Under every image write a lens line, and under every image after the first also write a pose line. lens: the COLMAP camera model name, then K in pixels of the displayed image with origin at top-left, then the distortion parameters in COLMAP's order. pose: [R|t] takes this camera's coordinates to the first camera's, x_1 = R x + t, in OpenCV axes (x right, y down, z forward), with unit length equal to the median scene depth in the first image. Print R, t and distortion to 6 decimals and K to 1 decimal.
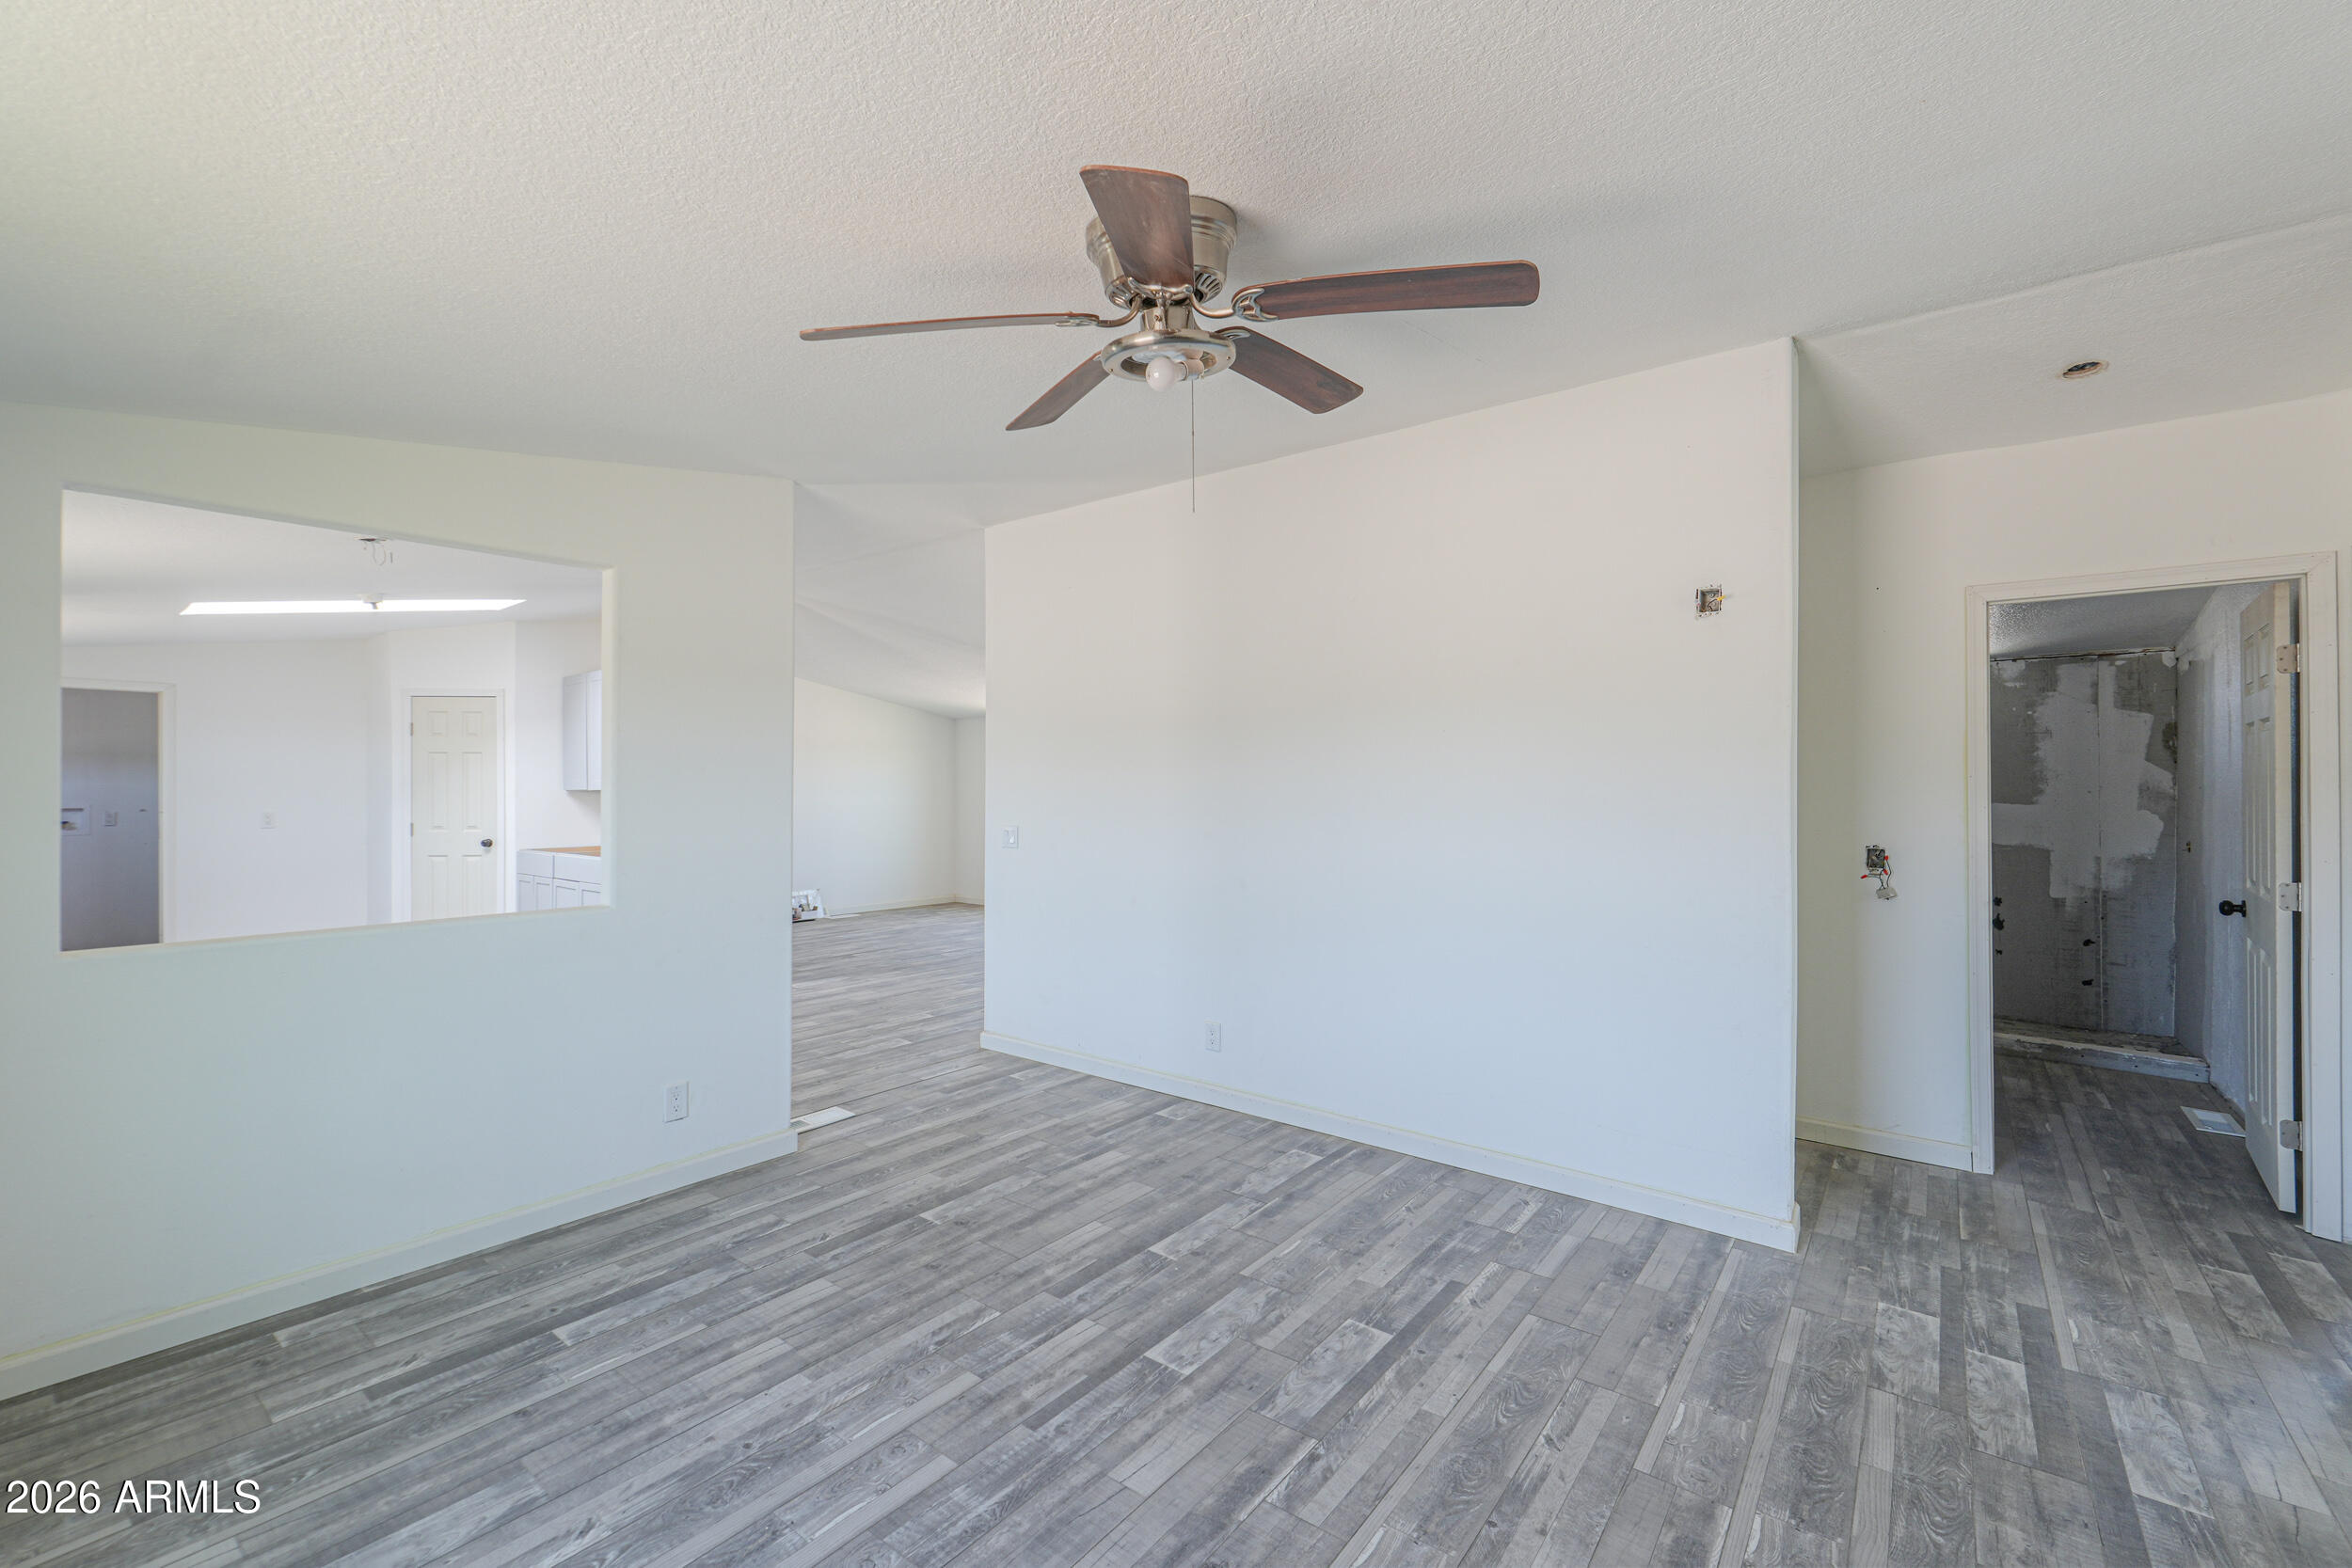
lens RADIAL K [[981.5, 0, 1157.0], [0, 981.5, 780.3], [0, 0, 1]] dist [-0.000518, 0.000618]
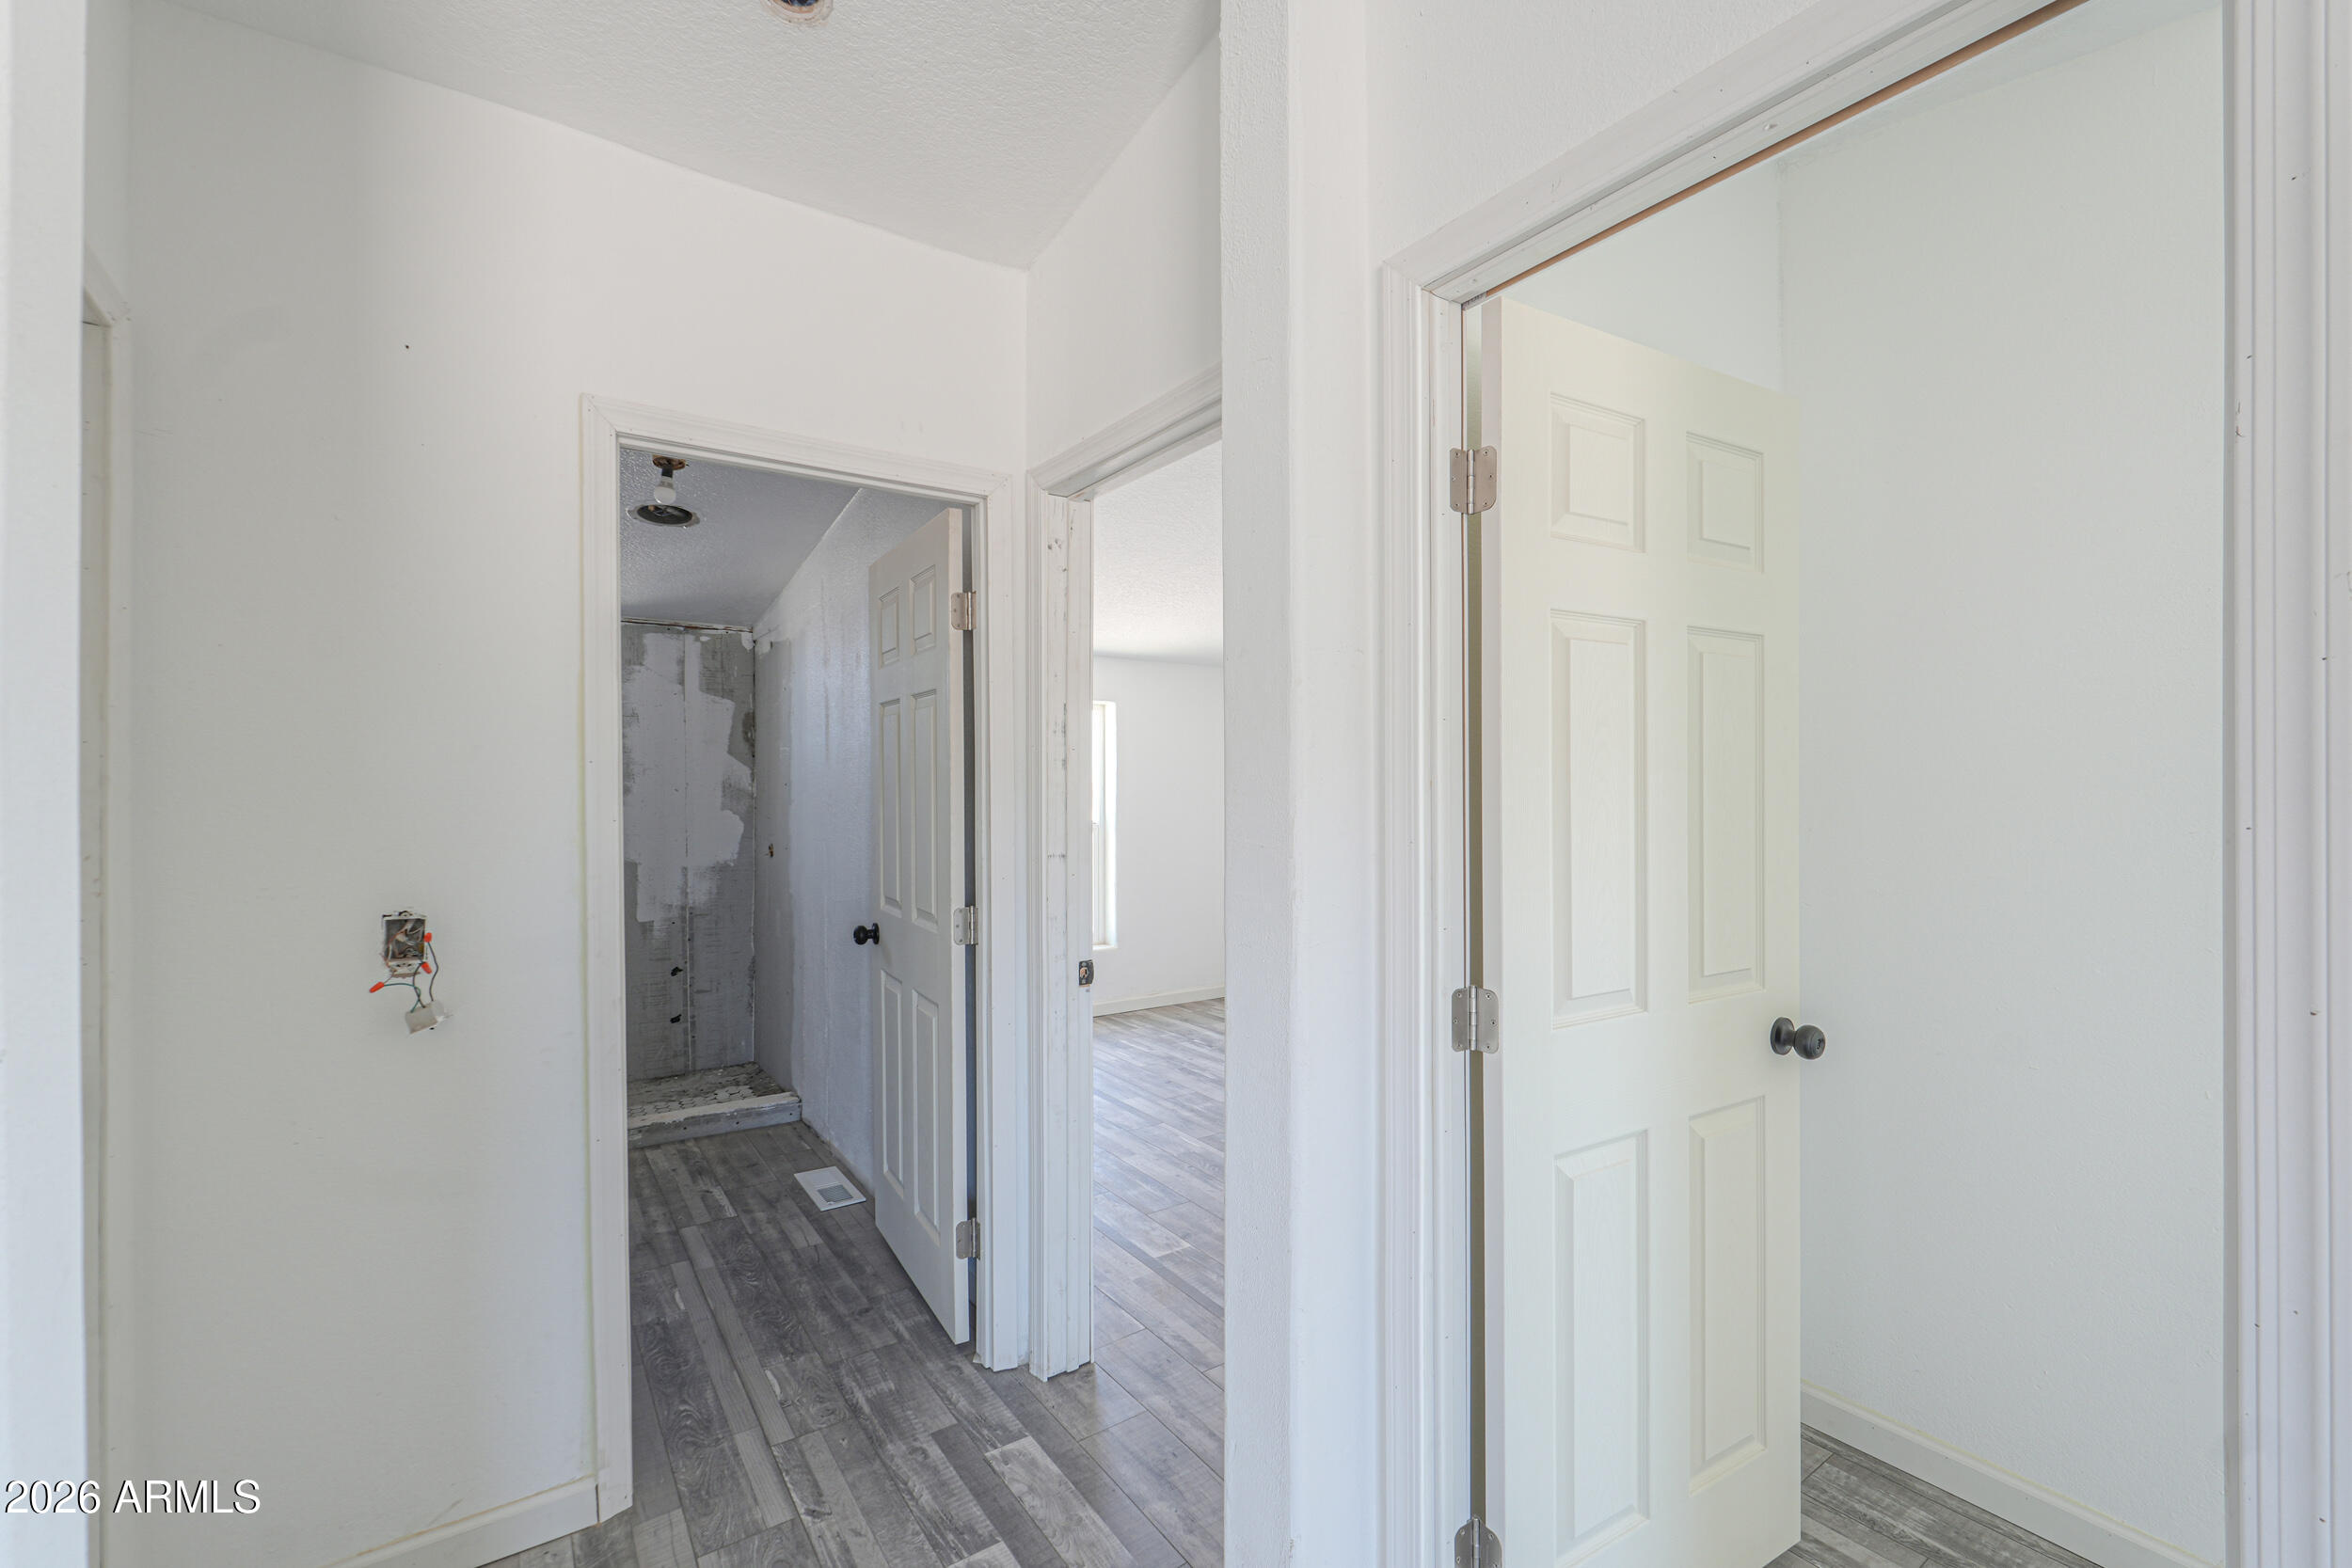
lens RADIAL K [[981.5, 0, 1163.5], [0, 981.5, 793.3], [0, 0, 1]] dist [-0.000518, 0.000618]
pose [[0.289845, -0.009894, 0.957023, 0.282882], [-0.002141, 0.999937, 0.010986, 0.004695], [-0.957071, -0.005233, 0.289805, 0.376448]]
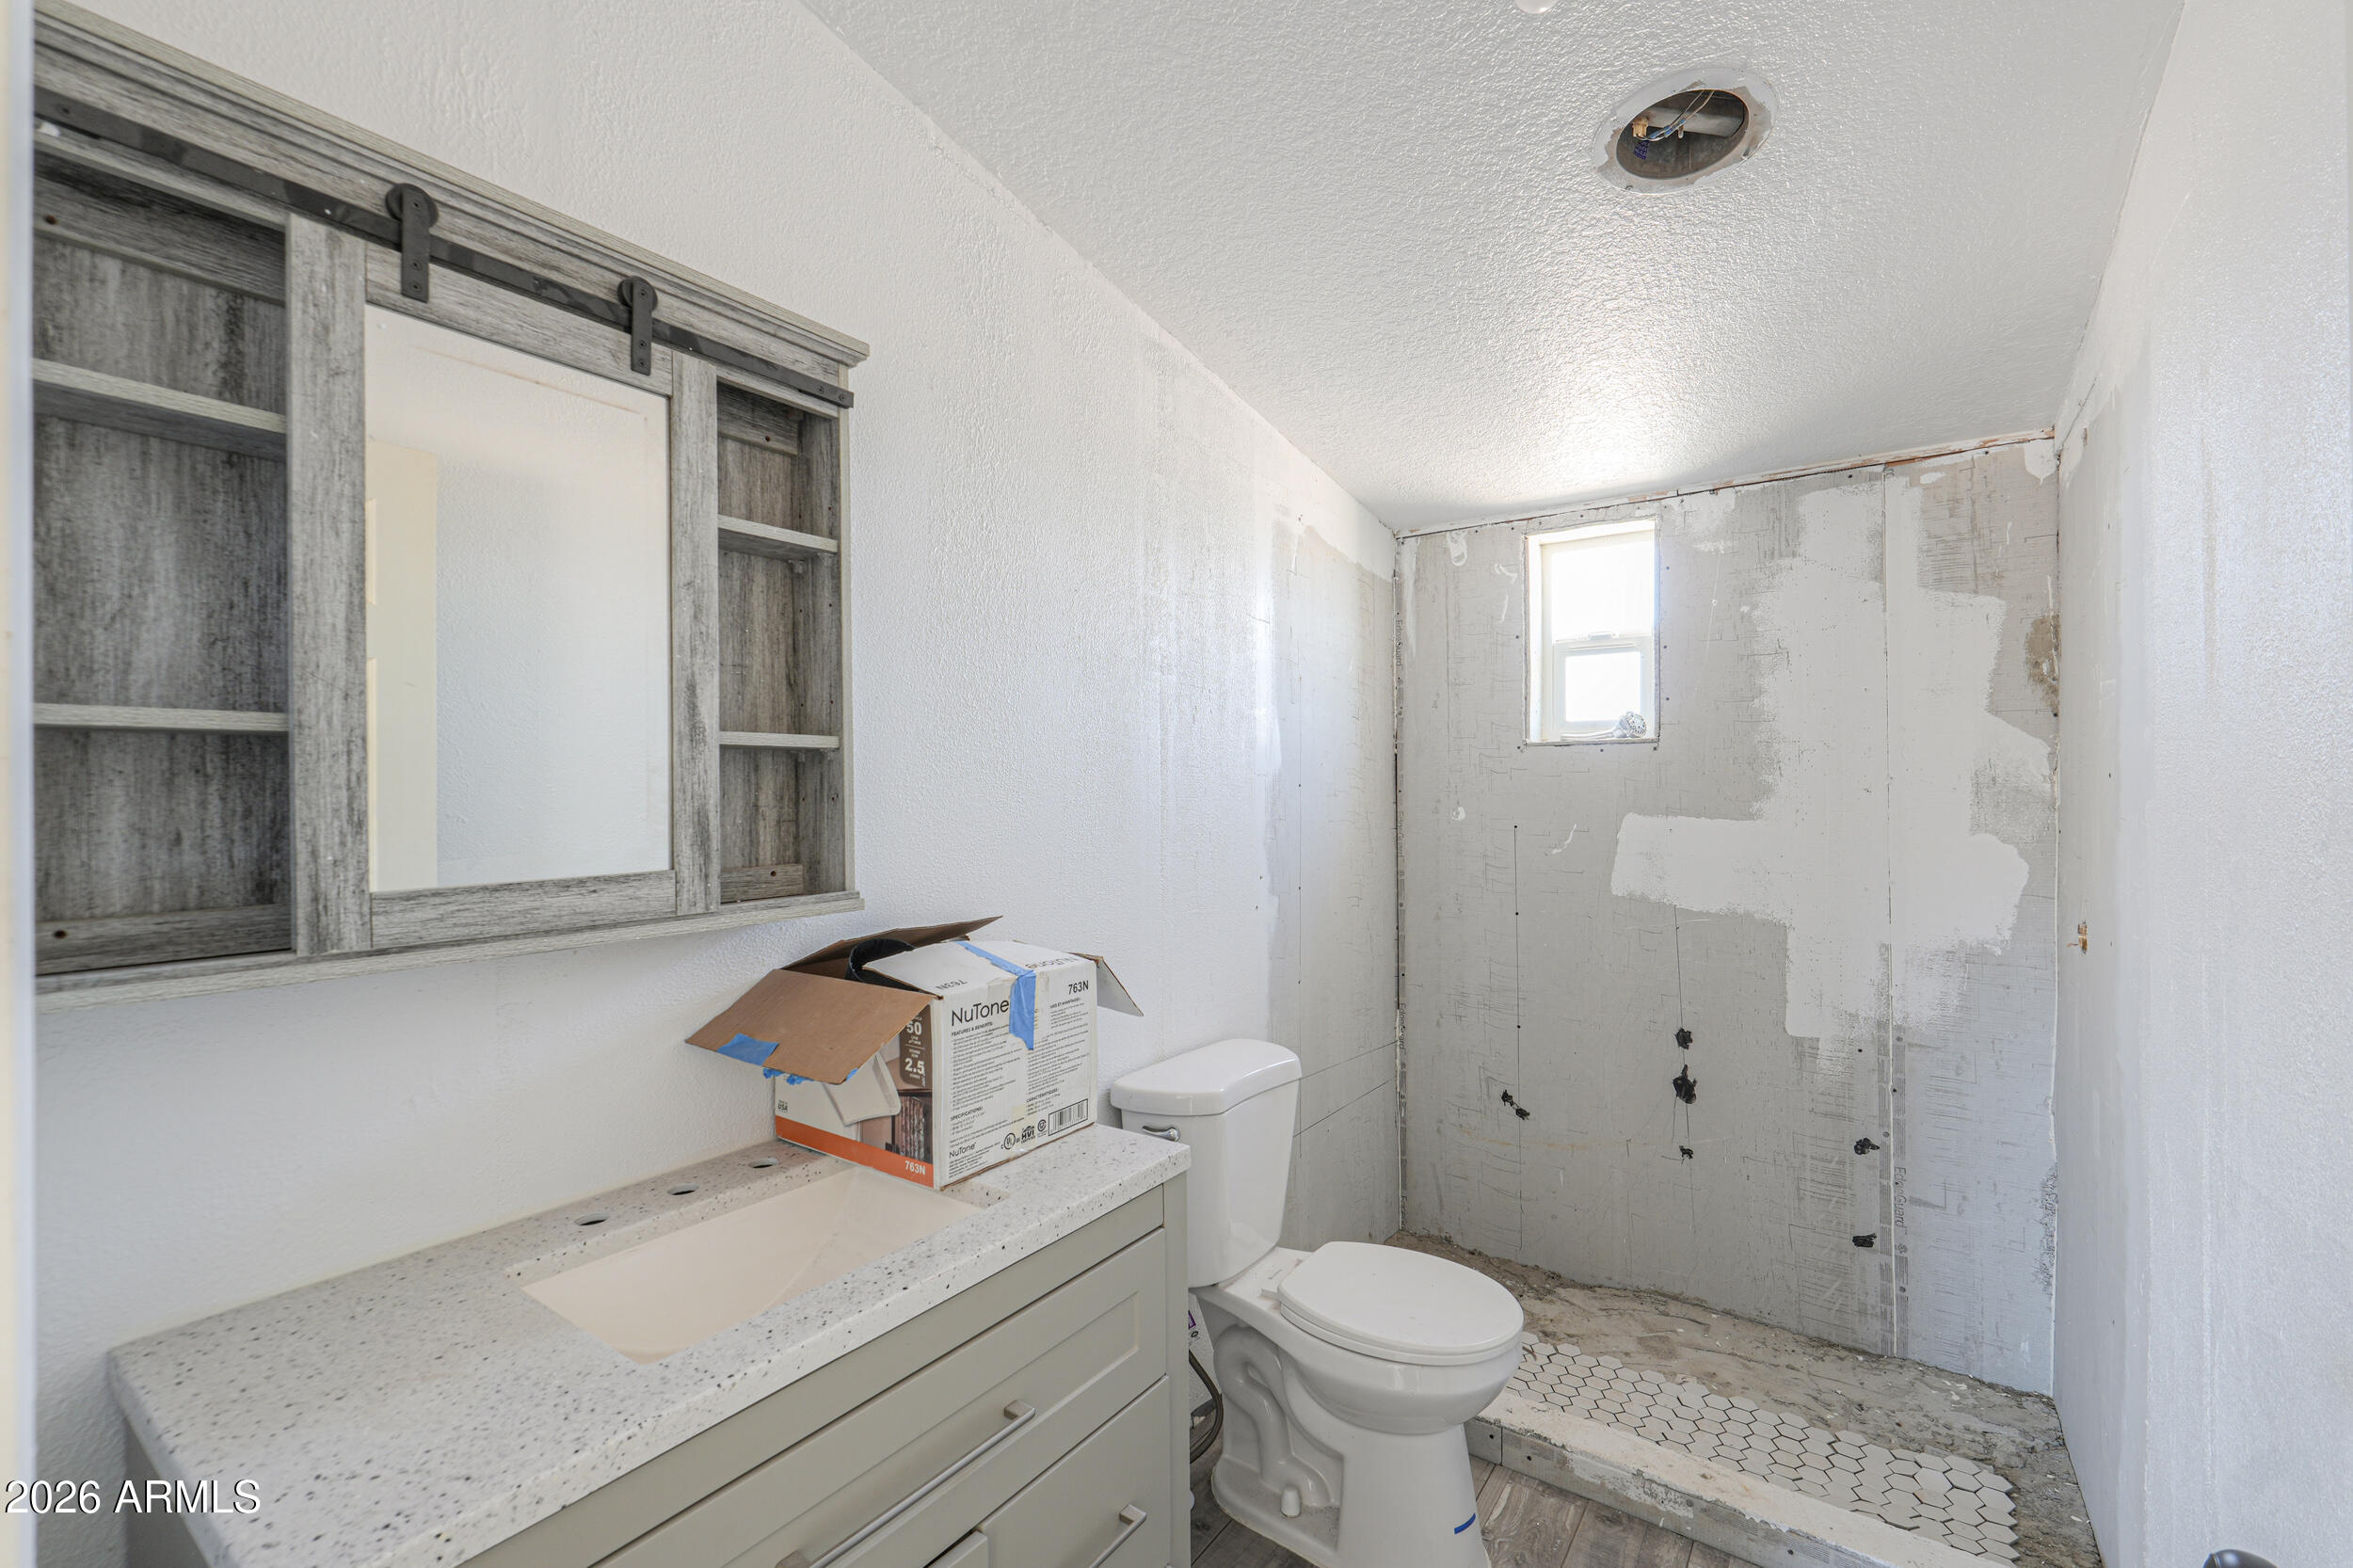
lens RADIAL K [[982.0, 0, 1198.6], [0, 982.0, 786.5], [0, 0, 1]] dist [-0.000518, 0.000618]
pose [[0.998952, -0.013541, 0.043714, 0.665463], [0.013017, 0.999840, 0.012257, 0.001254], [-0.043873, -0.011675, 0.998969, 0.610232]]
